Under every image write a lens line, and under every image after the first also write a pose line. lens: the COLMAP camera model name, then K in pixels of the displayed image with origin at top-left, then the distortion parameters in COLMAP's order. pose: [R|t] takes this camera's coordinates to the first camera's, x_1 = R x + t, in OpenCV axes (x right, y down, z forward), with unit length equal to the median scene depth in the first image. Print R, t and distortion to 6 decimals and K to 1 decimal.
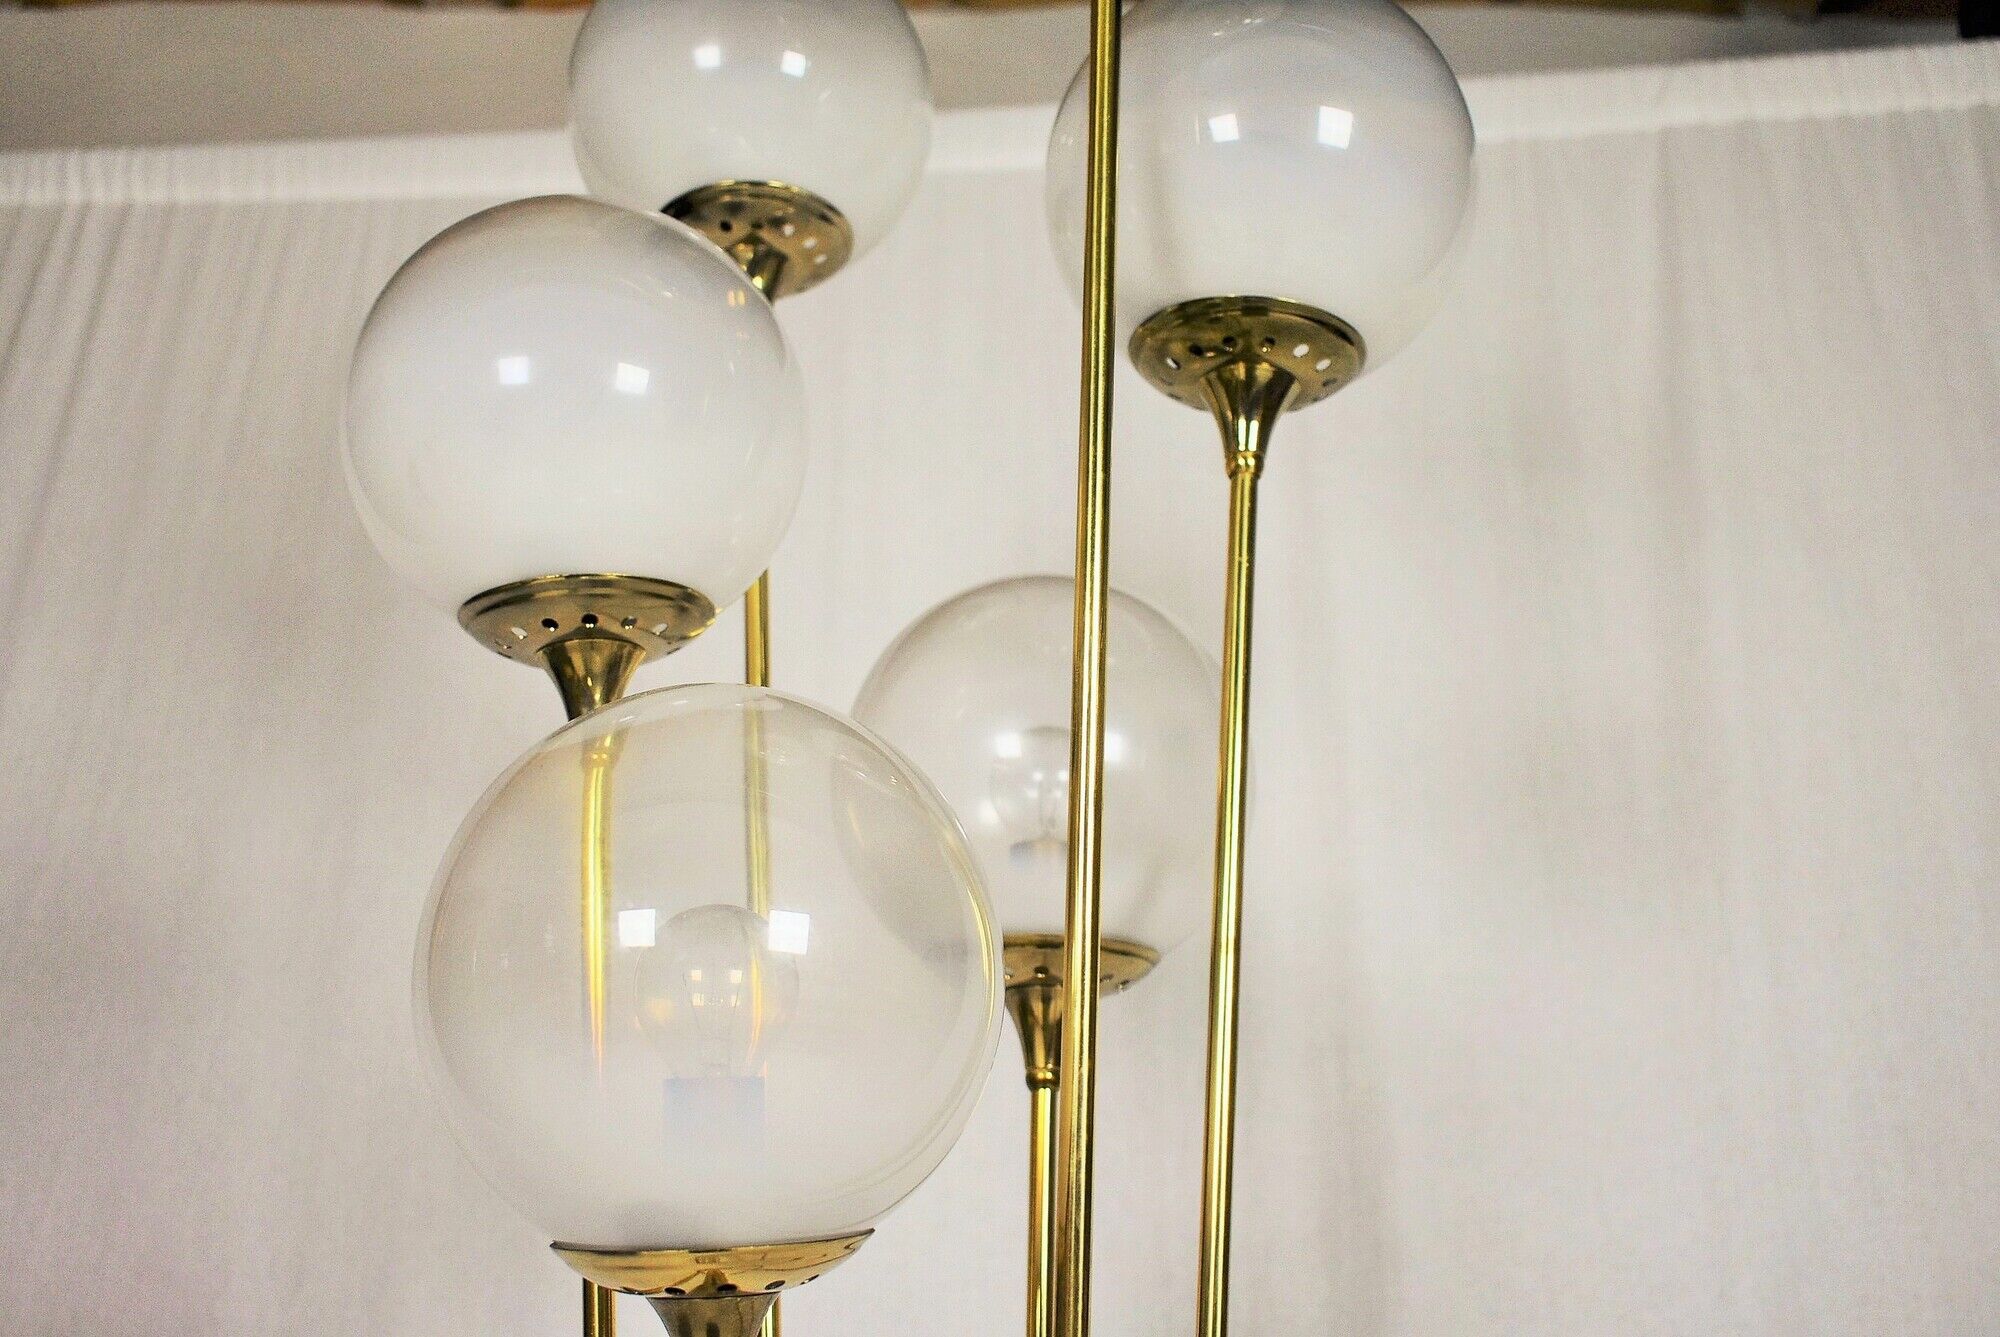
lens RADIAL K [[2027.8, 0, 1004.0], [0, 2027.8, 666.9], [0, 0, 1]] dist [-0.019410, 0.000000]
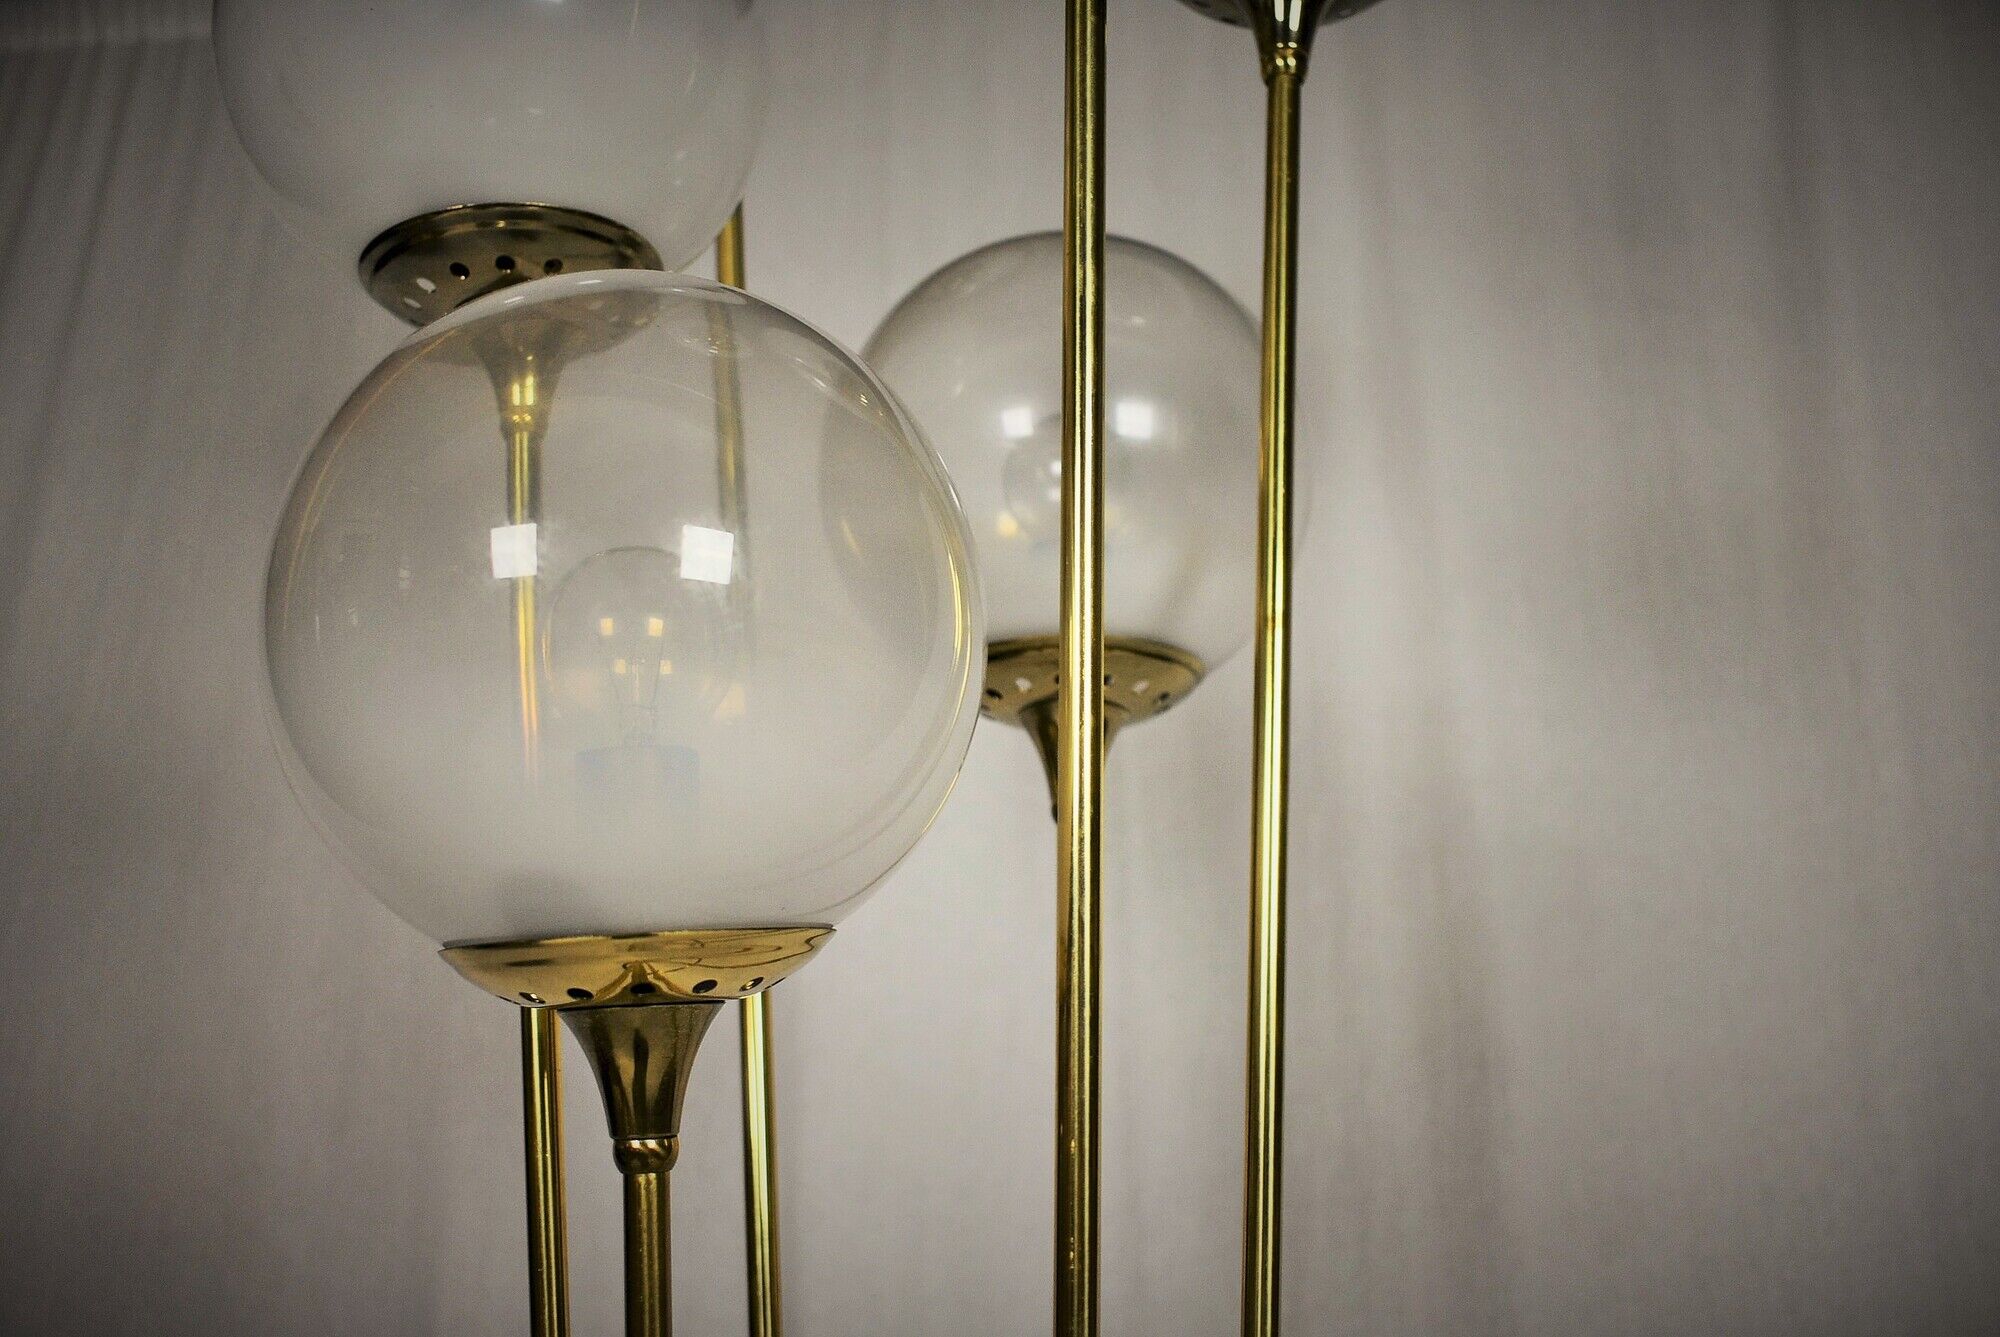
lens RADIAL K [[2027.8, 0, 996.5], [0, 2027.8, 670.0], [0, 0, 1]] dist [-0.019410, 0.000000]
pose [[0.997995, -0.032844, -0.054098, 0.037438], [0.035536, 0.998138, 0.049573, 0.103855], [0.052369, -0.051396, 0.997304, 0.147101]]
